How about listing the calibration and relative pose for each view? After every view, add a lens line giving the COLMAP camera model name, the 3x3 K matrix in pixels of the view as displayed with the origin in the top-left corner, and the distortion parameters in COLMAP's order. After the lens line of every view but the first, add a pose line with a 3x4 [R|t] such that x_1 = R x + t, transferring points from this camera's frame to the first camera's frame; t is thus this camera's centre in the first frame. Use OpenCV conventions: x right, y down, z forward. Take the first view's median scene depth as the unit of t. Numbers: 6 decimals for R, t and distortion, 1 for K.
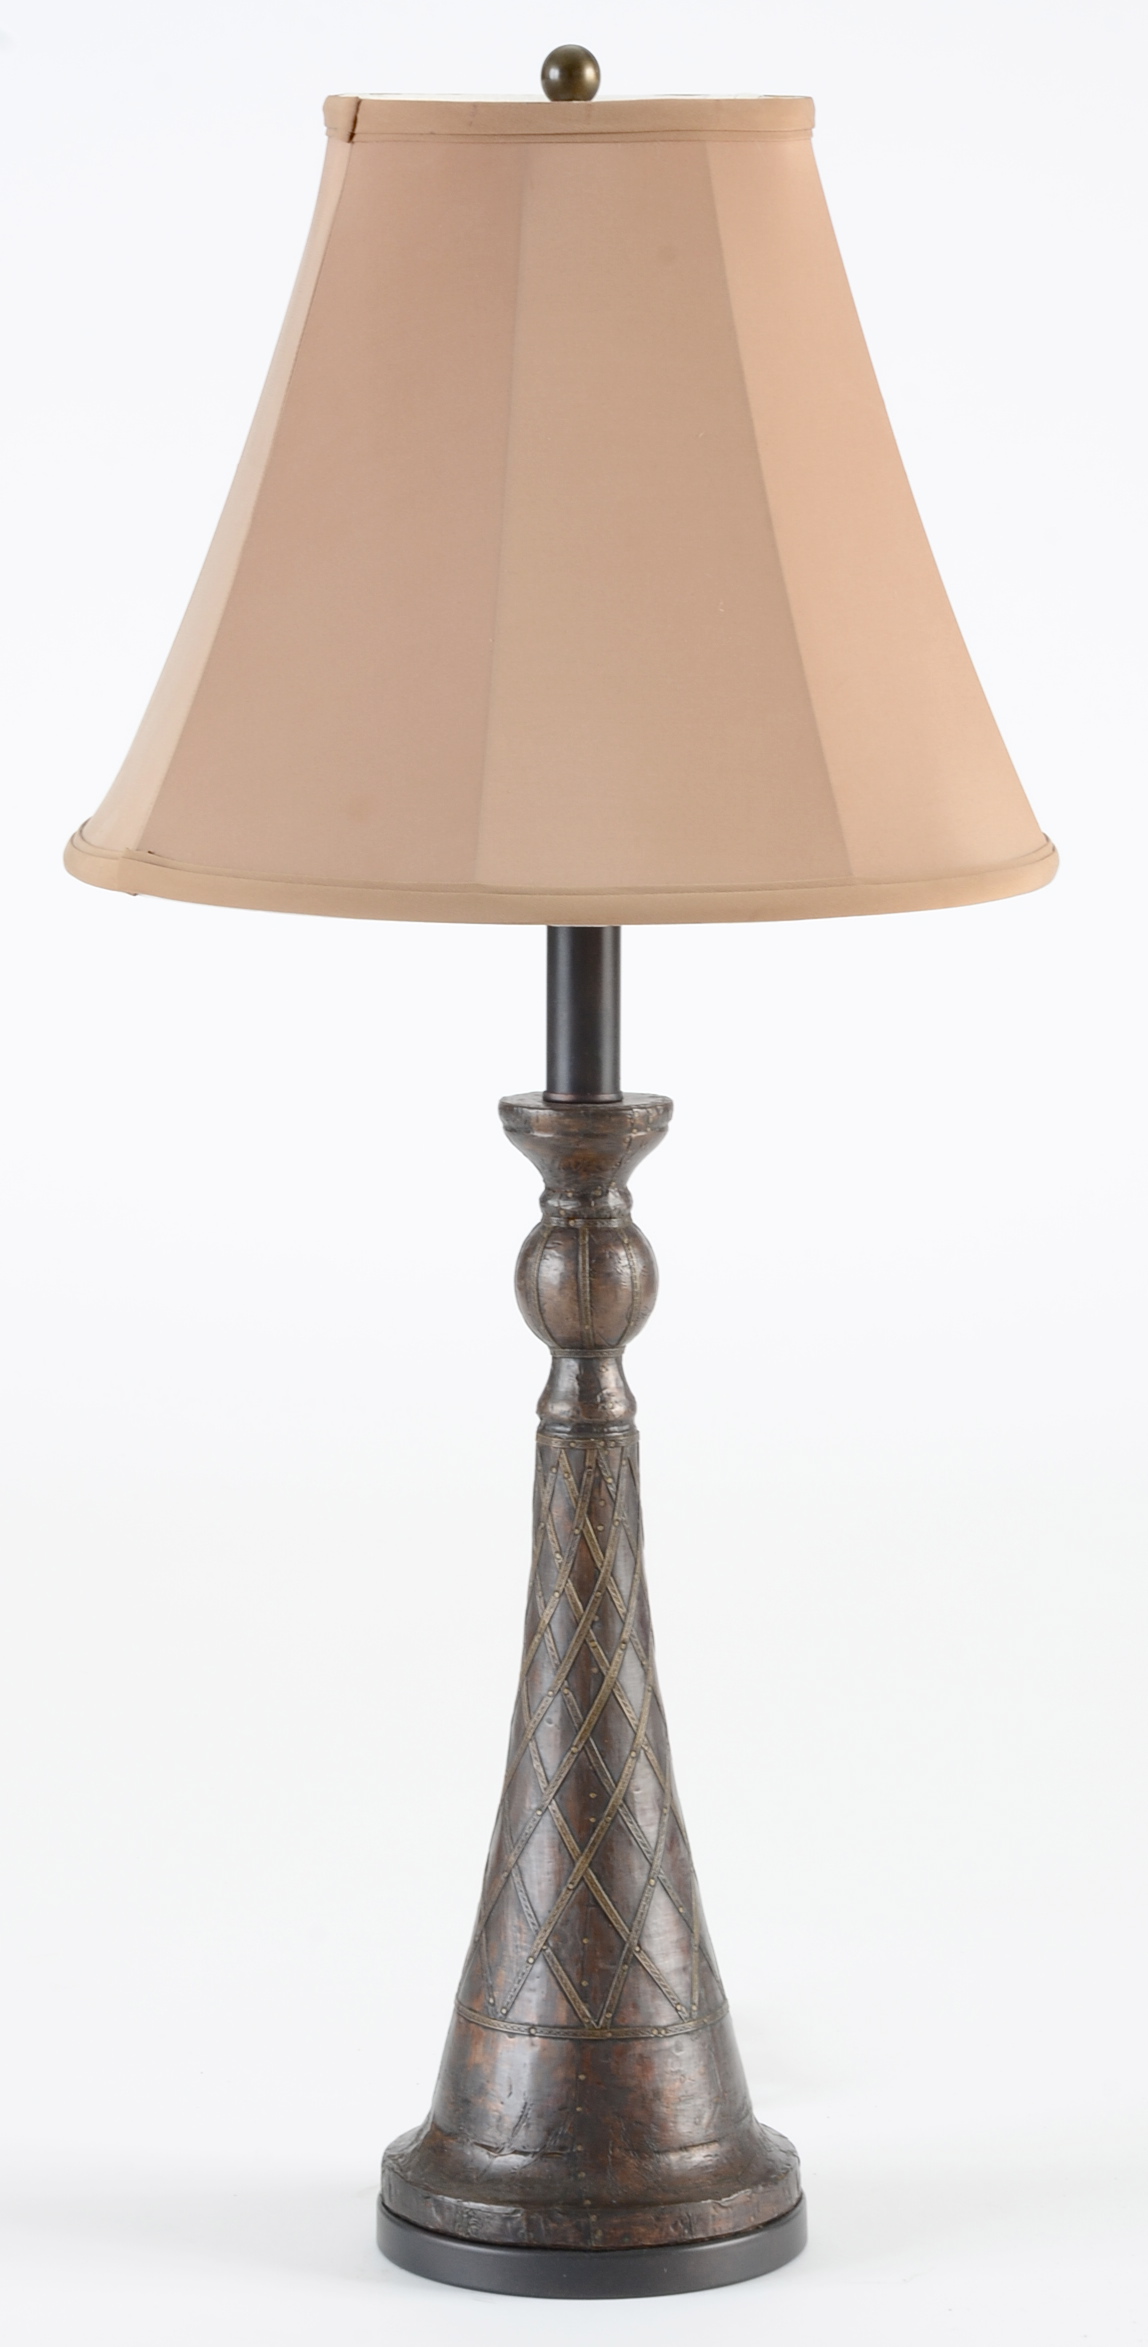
lens RADIAL K [[6871.3, 0, 574.0], [0, 6871.3, 1173.5], [0, 0, 1]] dist [0.437191, -0.306942]
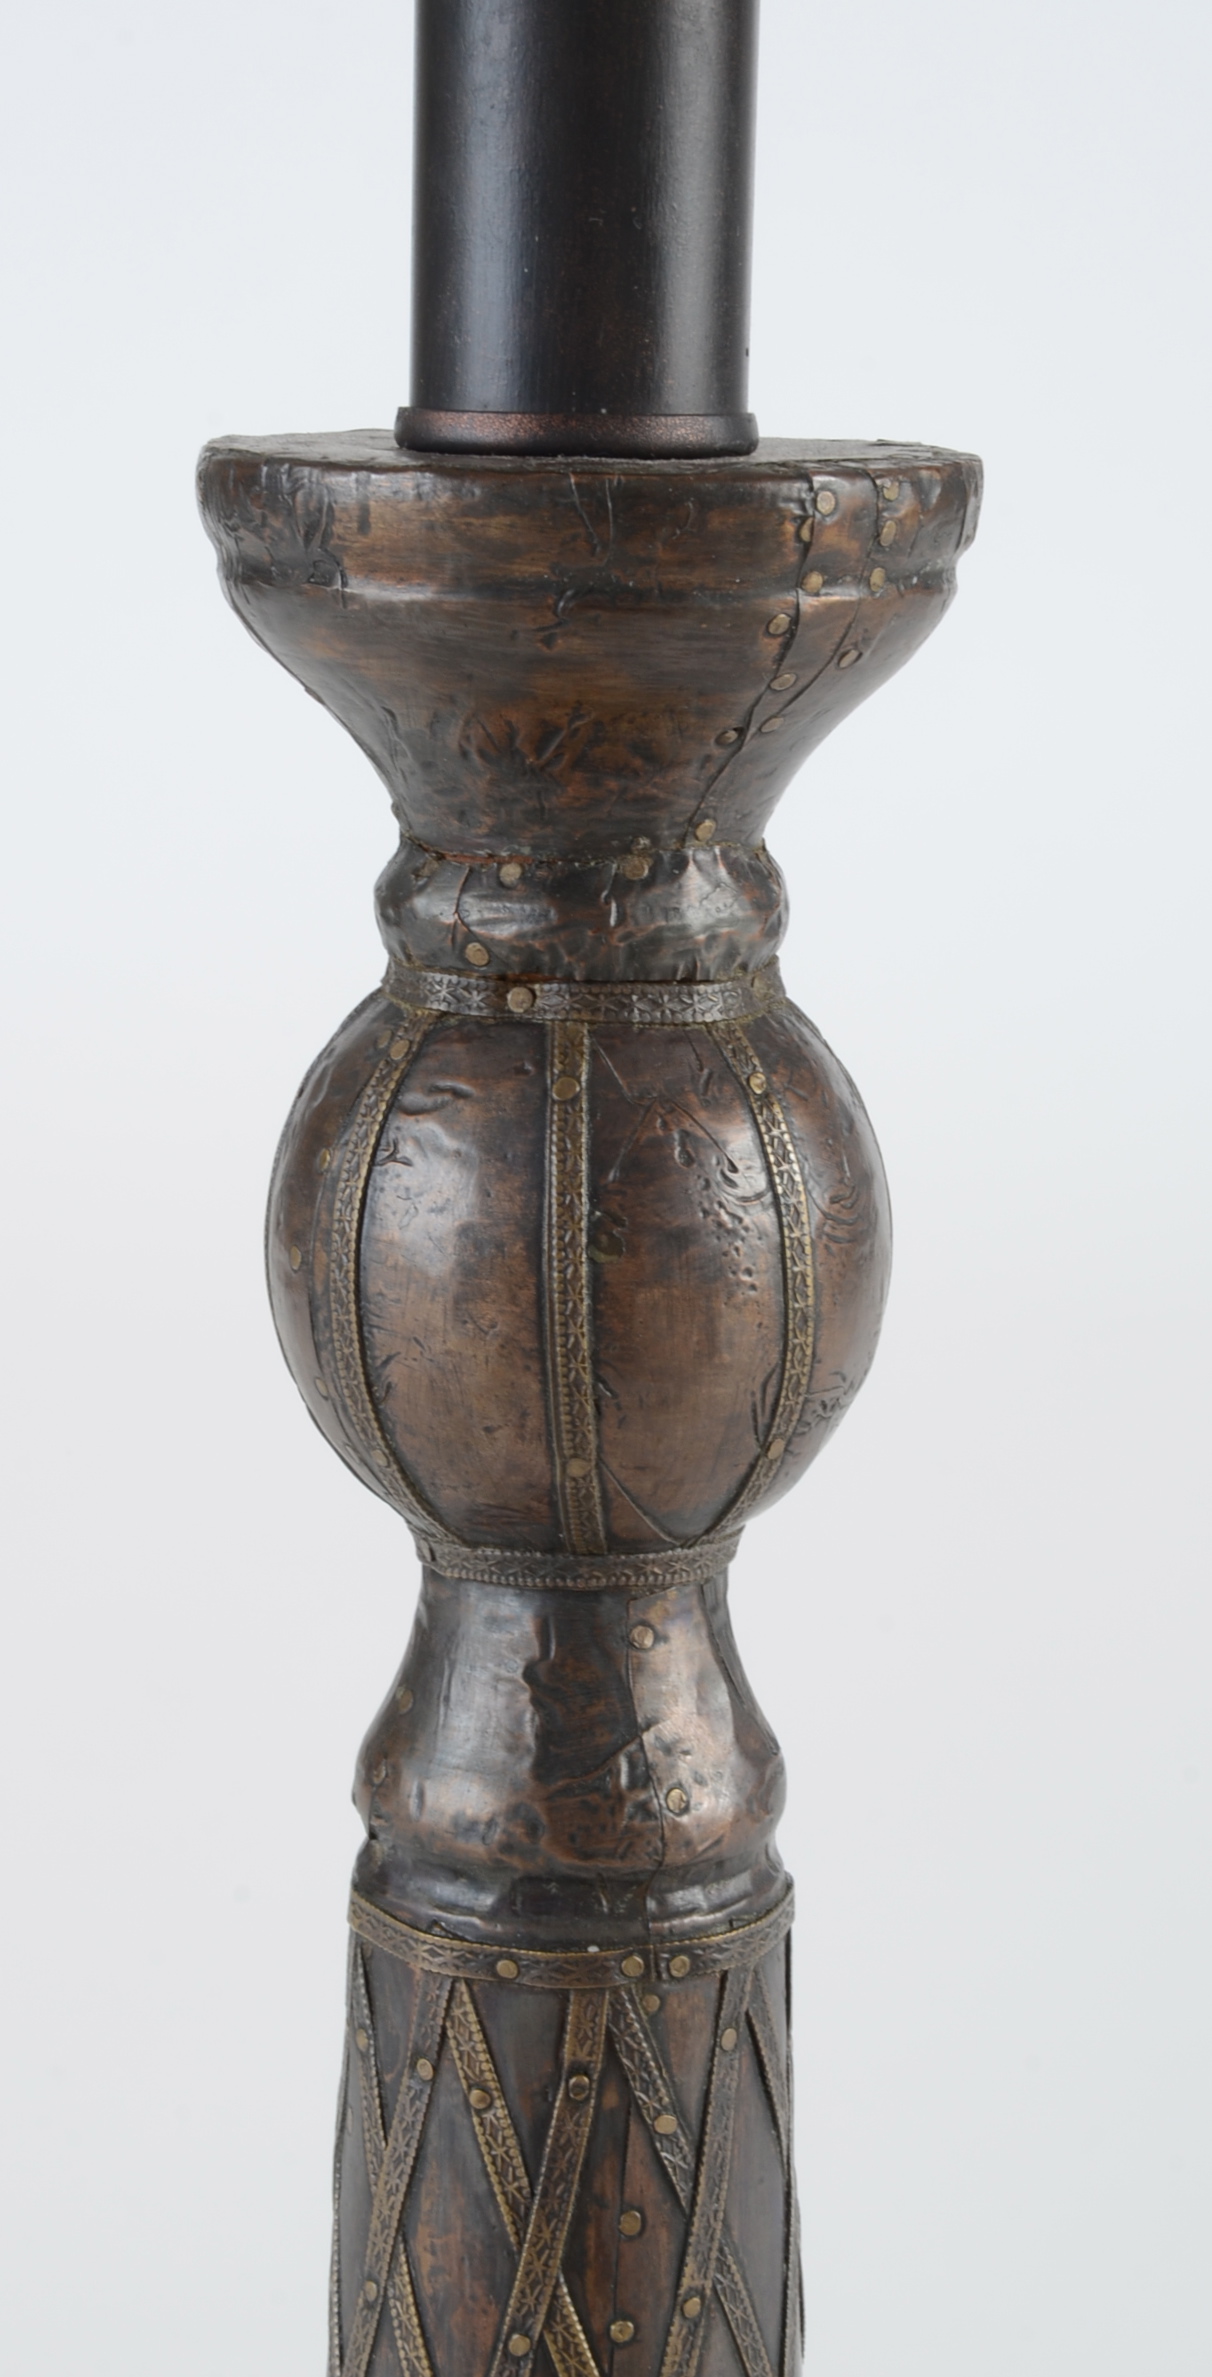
lens RADIAL K [[5136.6, 0, 606.0], [0, 5136.6, 1188.5], [0, 0, 1]] dist [0.016423, 0.016801]
pose [[0.999841, 0.017084, 0.005086, 0.000615], [-0.017366, 0.997928, 0.061955, 0.000998], [-0.004017, -0.062034, 0.998066, 0.283371]]
